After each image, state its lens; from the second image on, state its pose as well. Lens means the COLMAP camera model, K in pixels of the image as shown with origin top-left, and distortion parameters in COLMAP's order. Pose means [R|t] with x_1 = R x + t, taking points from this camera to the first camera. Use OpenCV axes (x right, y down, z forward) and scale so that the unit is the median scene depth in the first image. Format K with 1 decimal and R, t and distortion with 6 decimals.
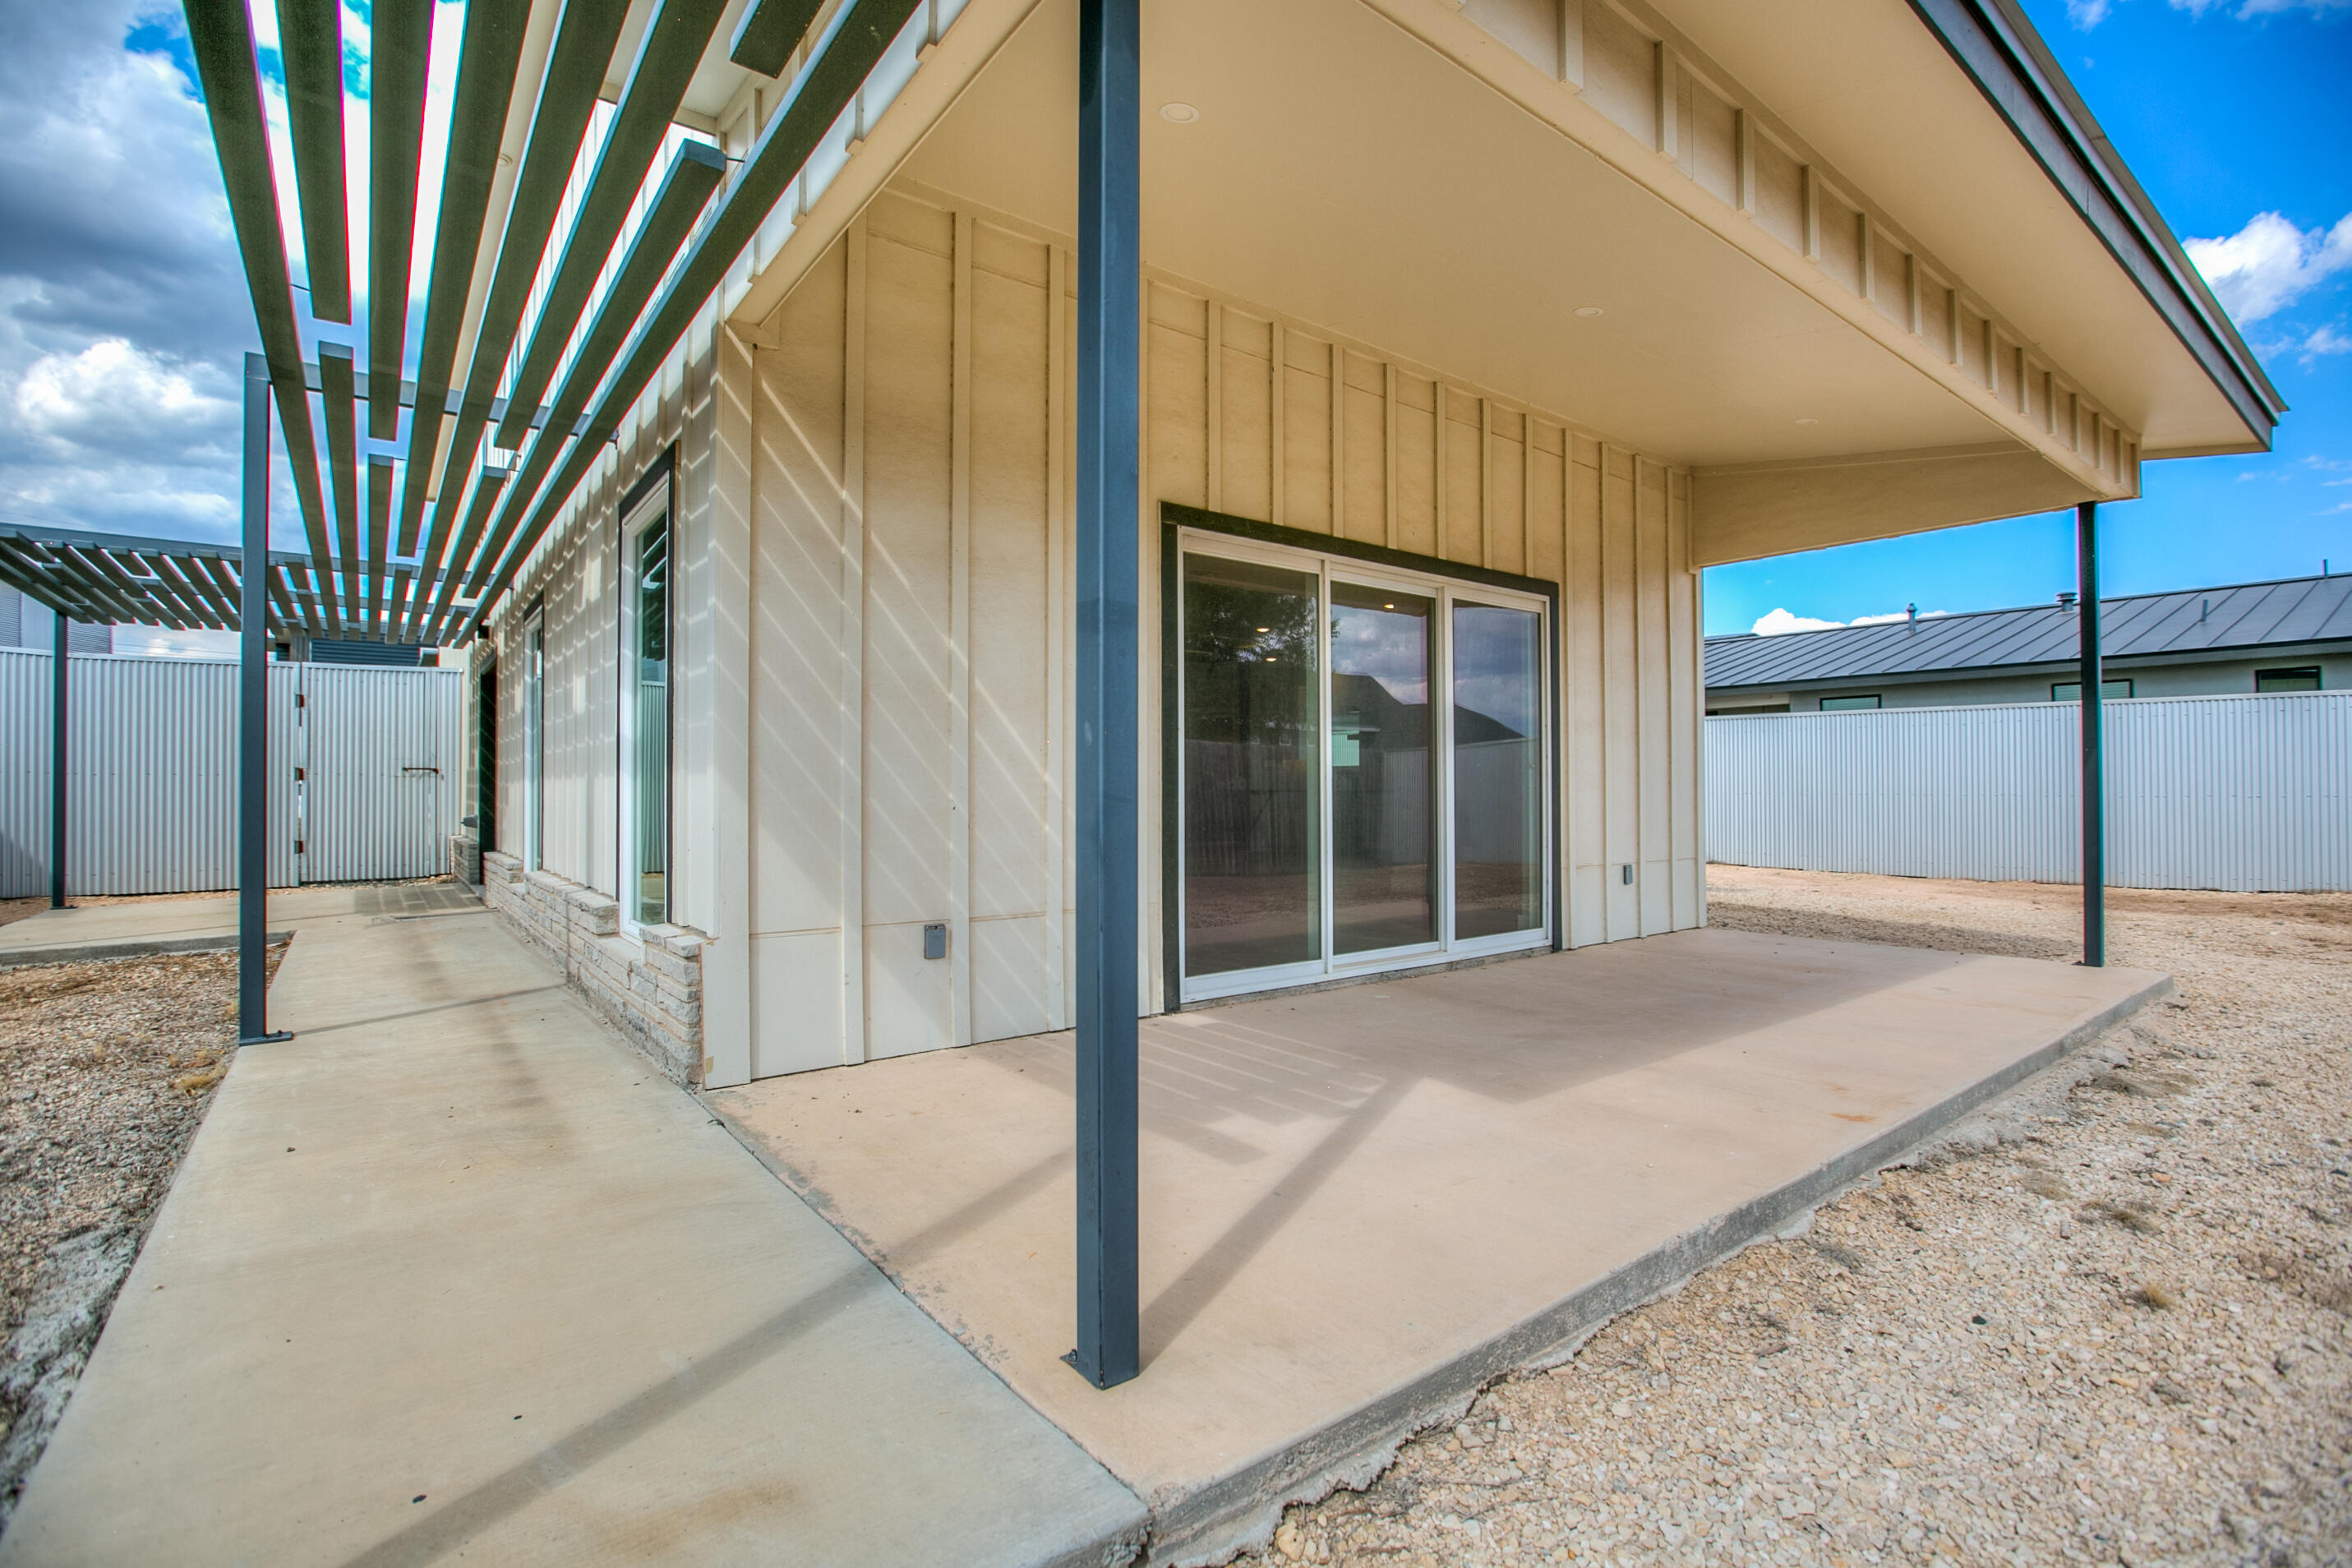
lens RADIAL K [[1050.1, 0, 1176.0], [0, 1050.1, 784.0], [0, 0, 1]] dist [-0.001621, -0.000261]
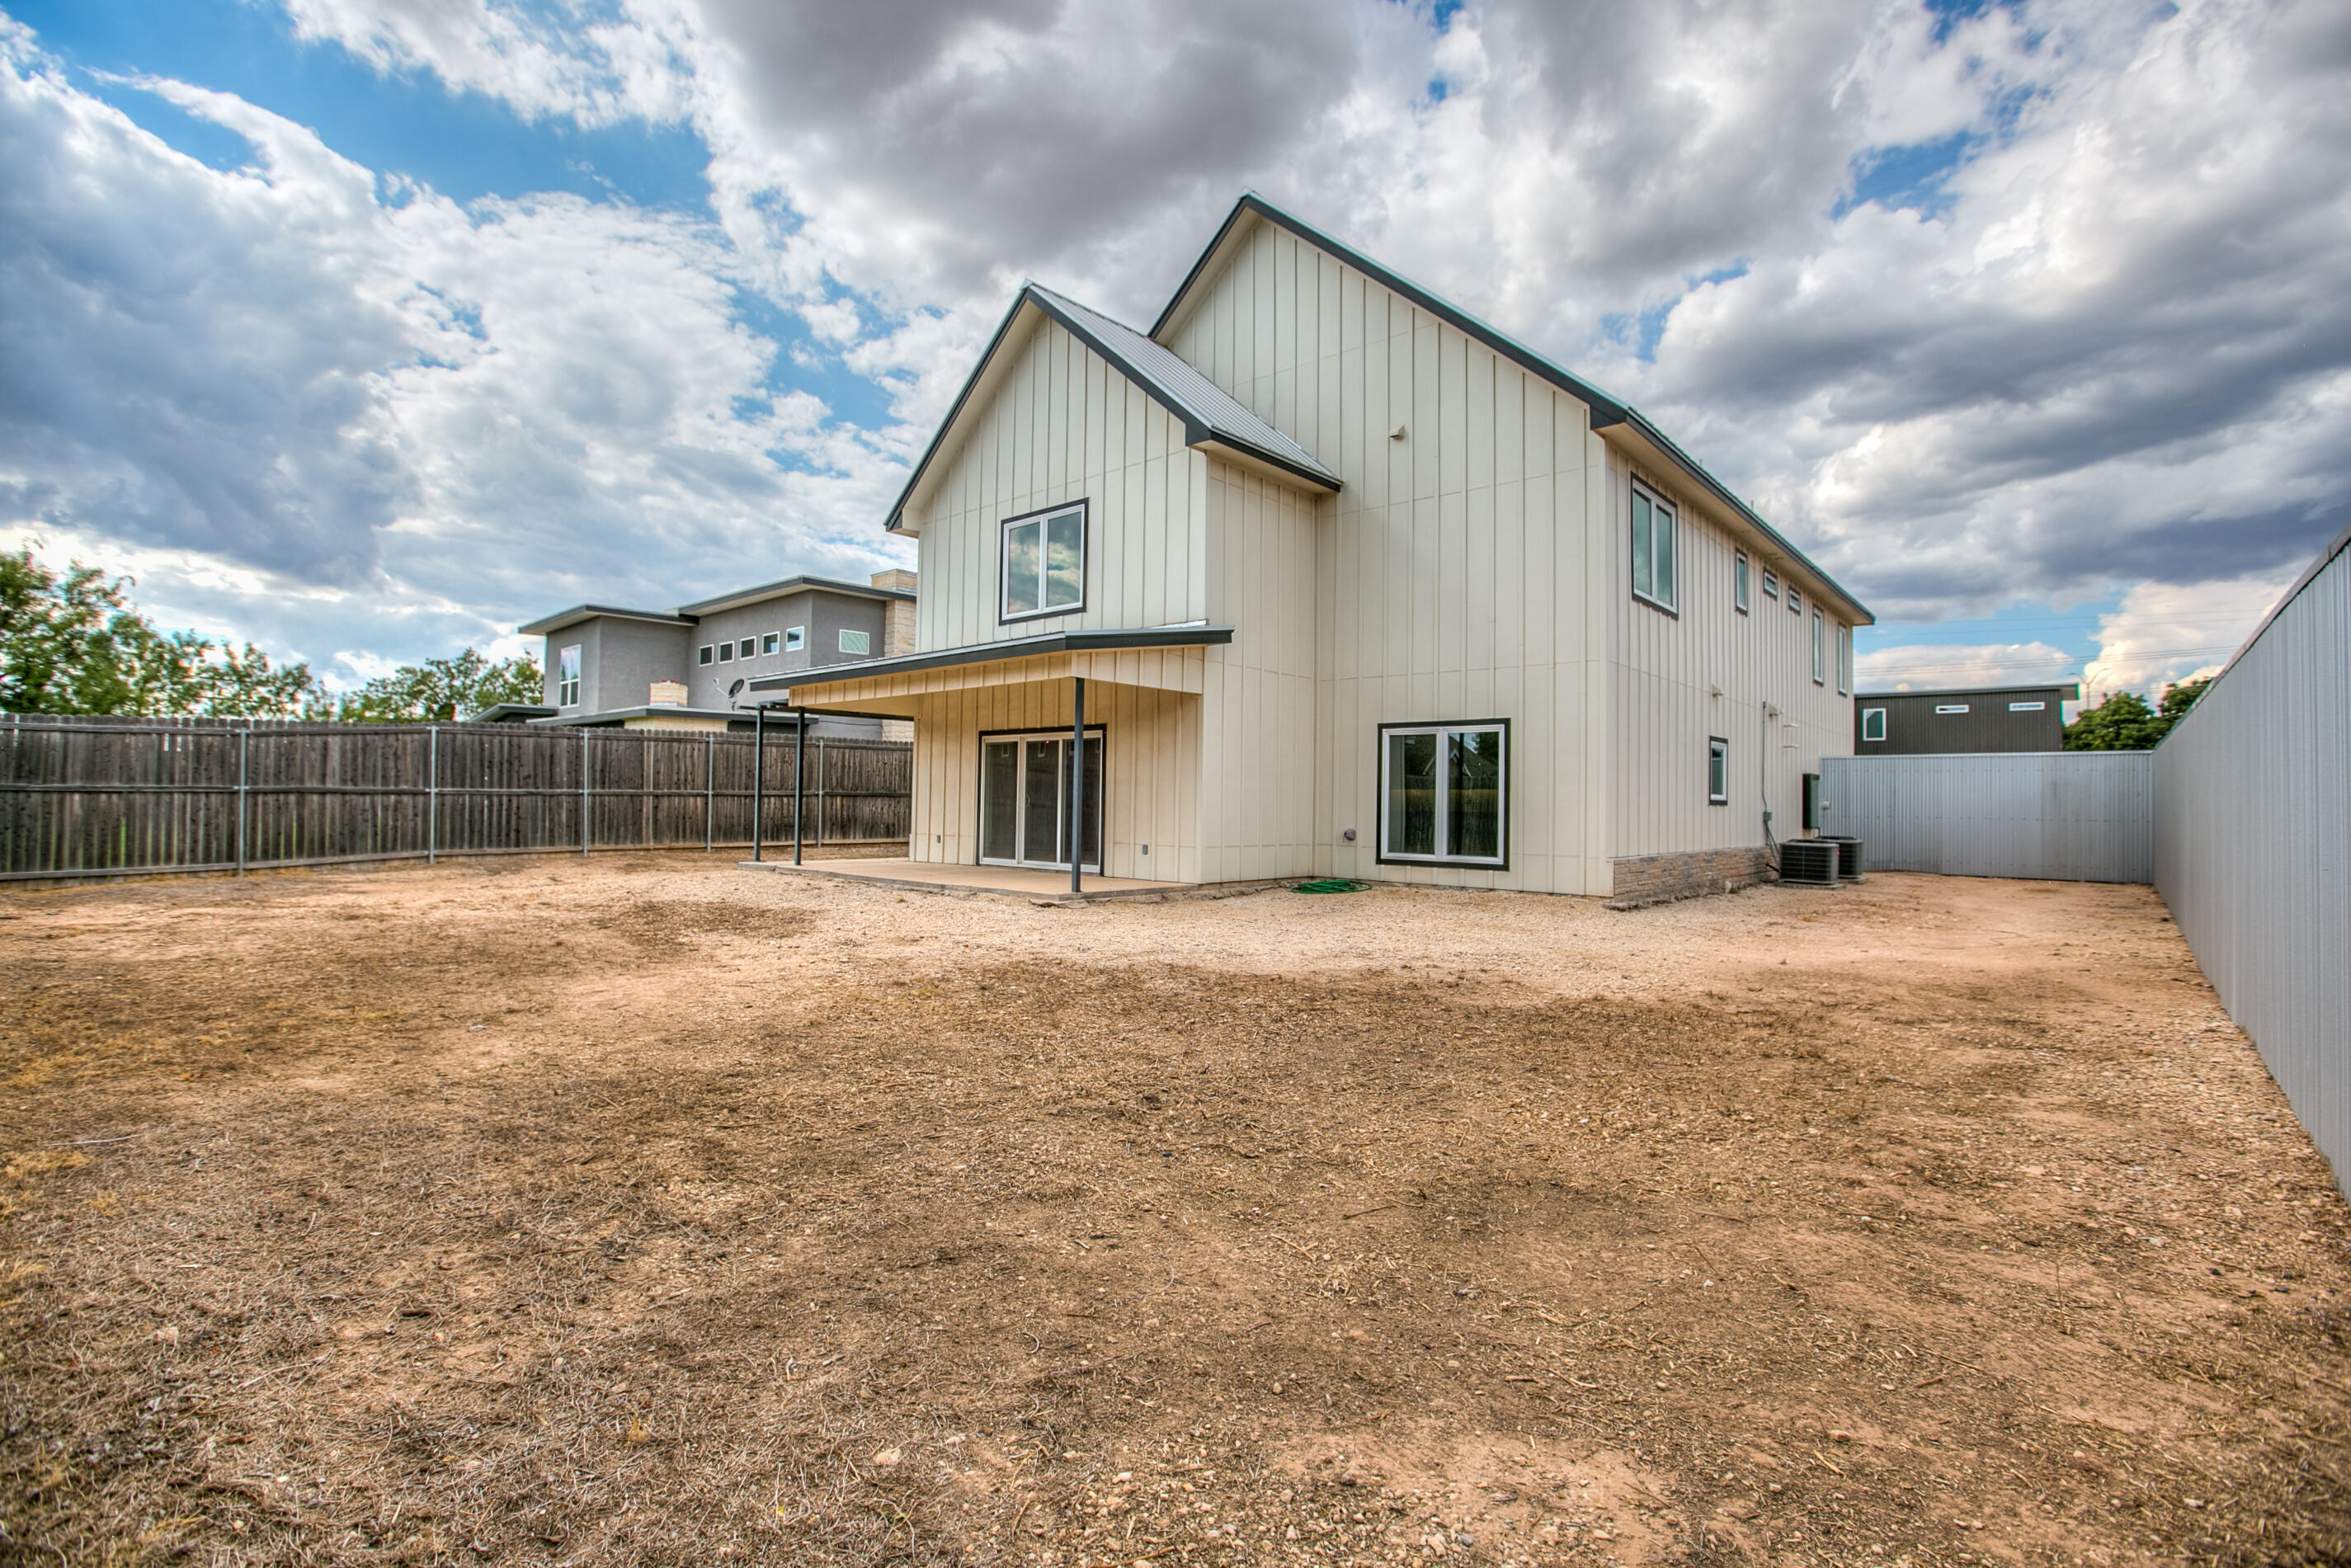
lens RADIAL K [[1049.6, 0, 1175.5], [0, 1049.6, 784.0], [0, 0, 1]] dist [-0.001621, -0.000261]
pose [[0.187570, -0.015021, -0.982136, 3.058085], [-0.005203, 0.999854, -0.016286, -0.015721], [0.982237, 0.008165, 0.187464, 0.776915]]
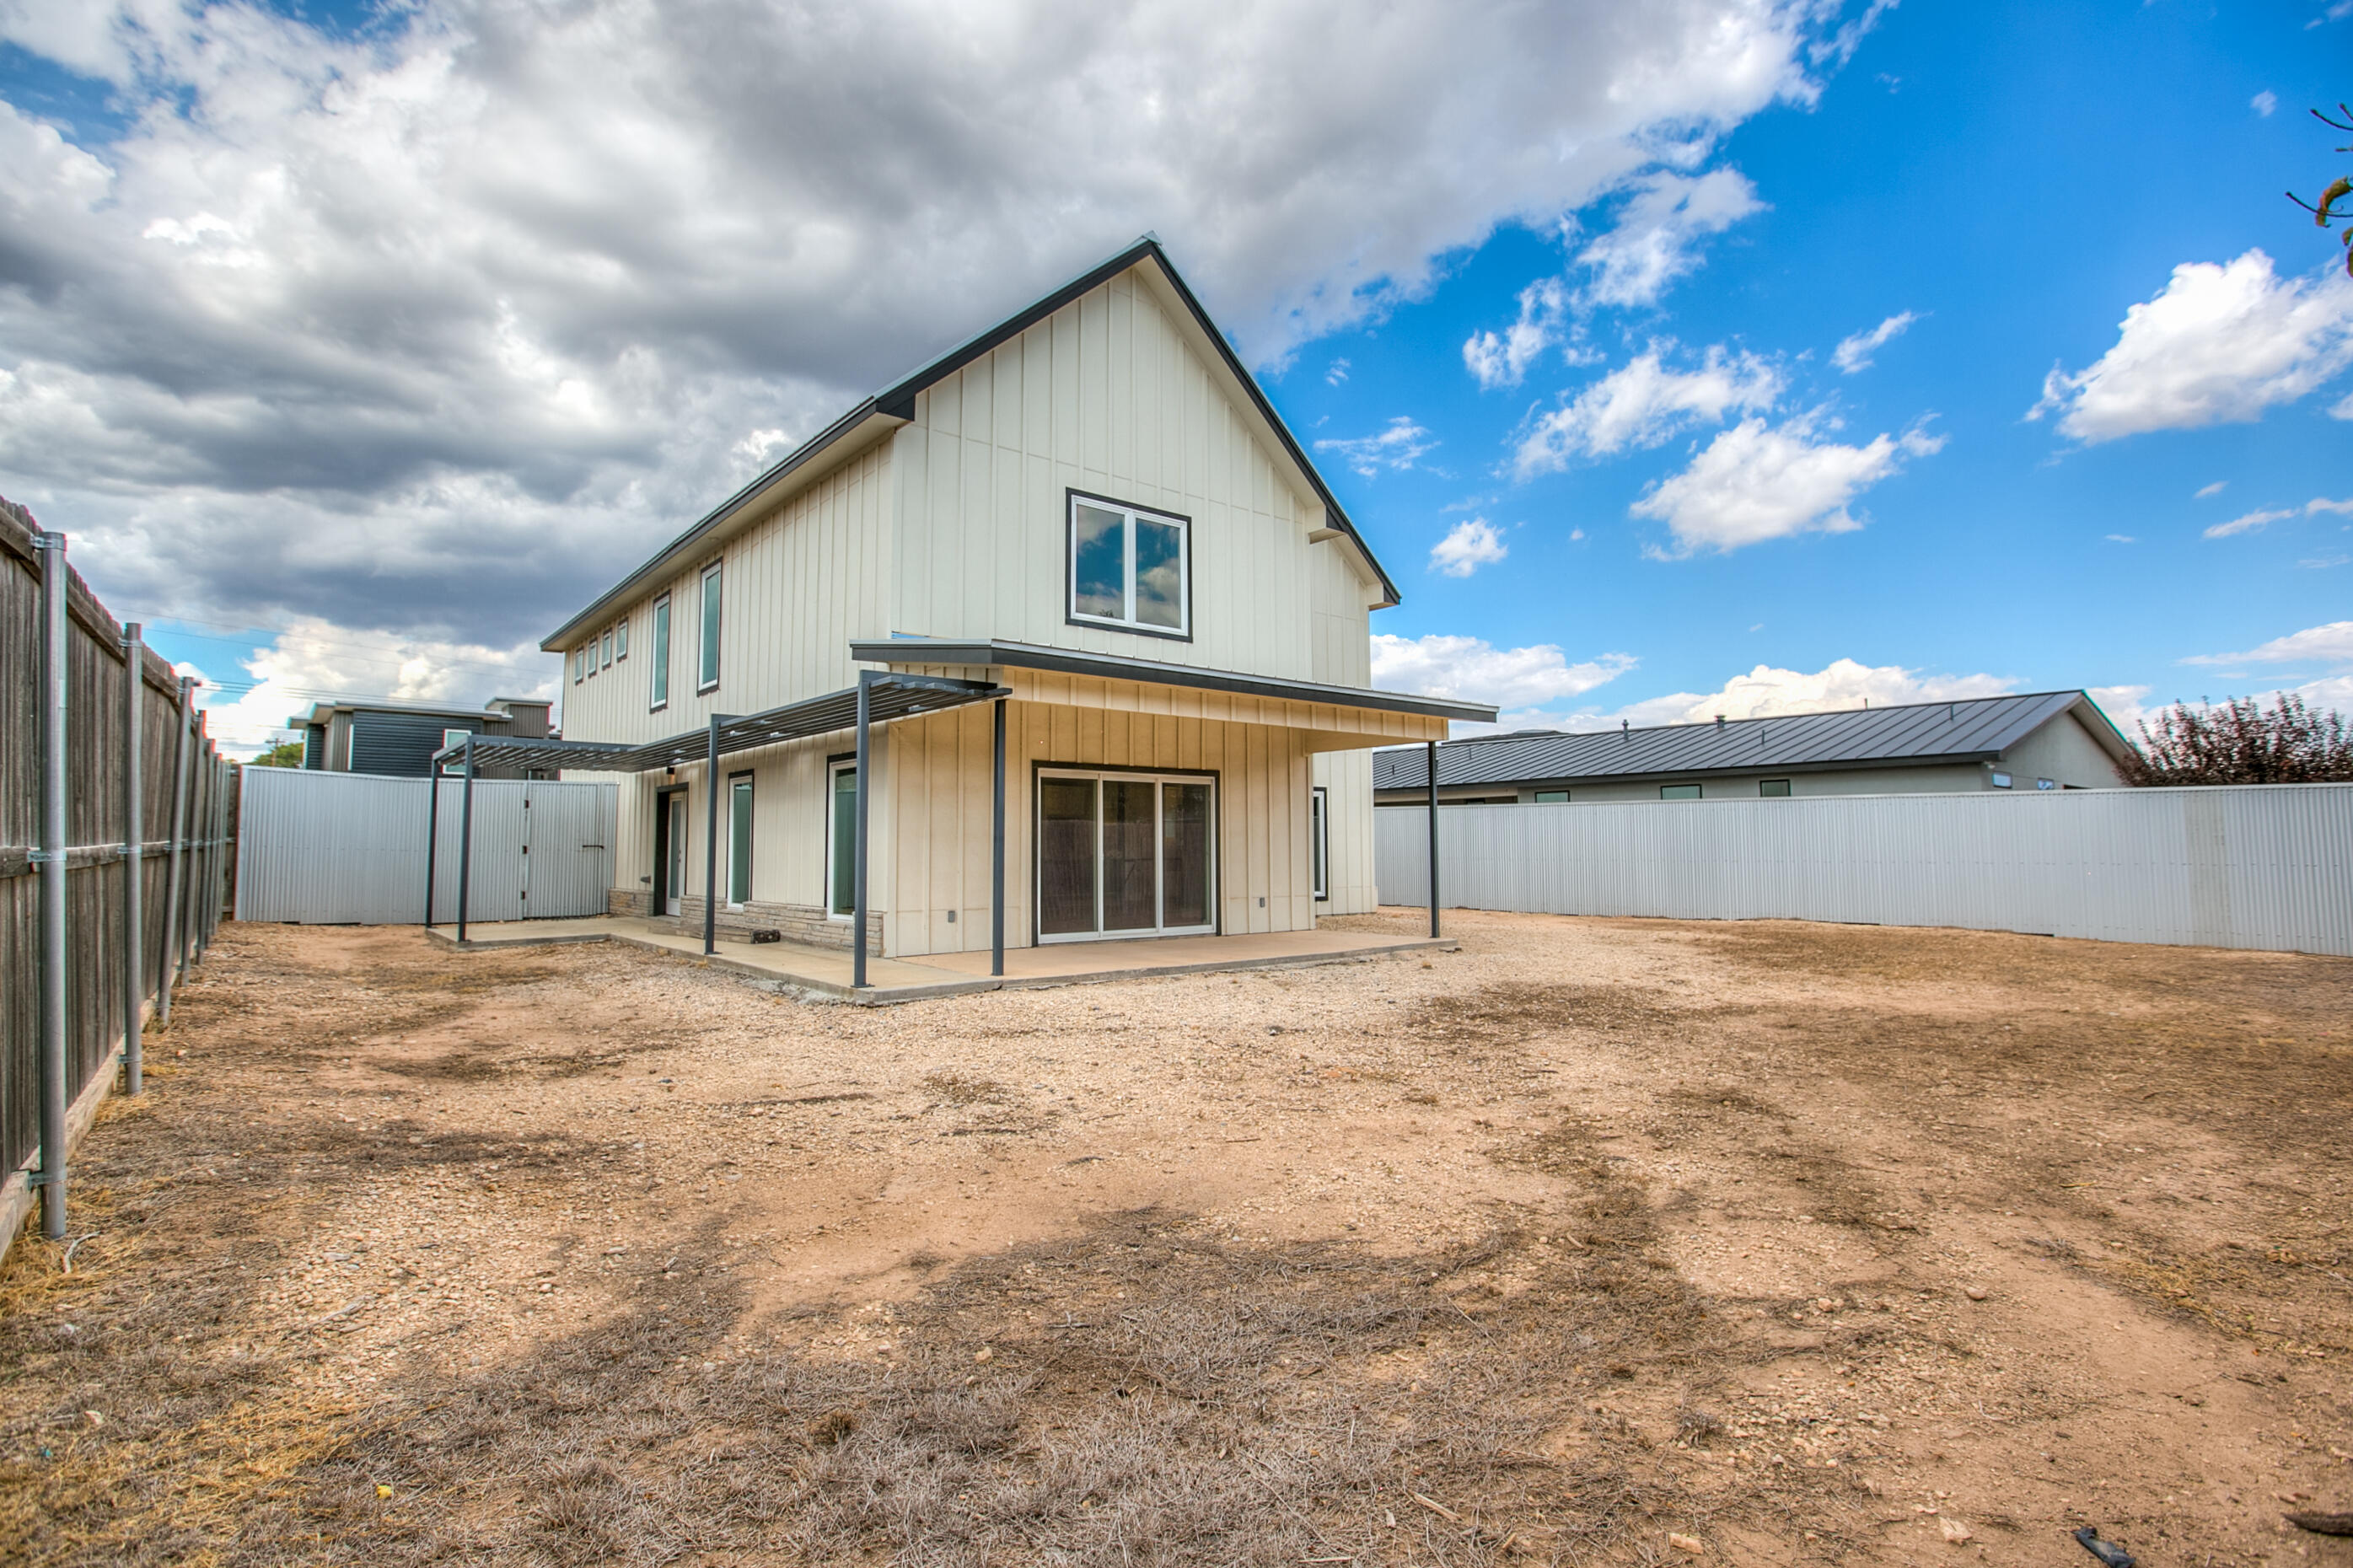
lens RADIAL K [[1128.1, 0, 1176.5], [0, 1128.1, 784.0], [0, 0, 1]] dist [-0.002284, -0.000538]
pose [[0.999605, 0.000640, 0.028084, 0.223432], [0.000791, 0.998703, -0.050901, -0.044751], [-0.028080, 0.050903, 0.998309, -1.558341]]
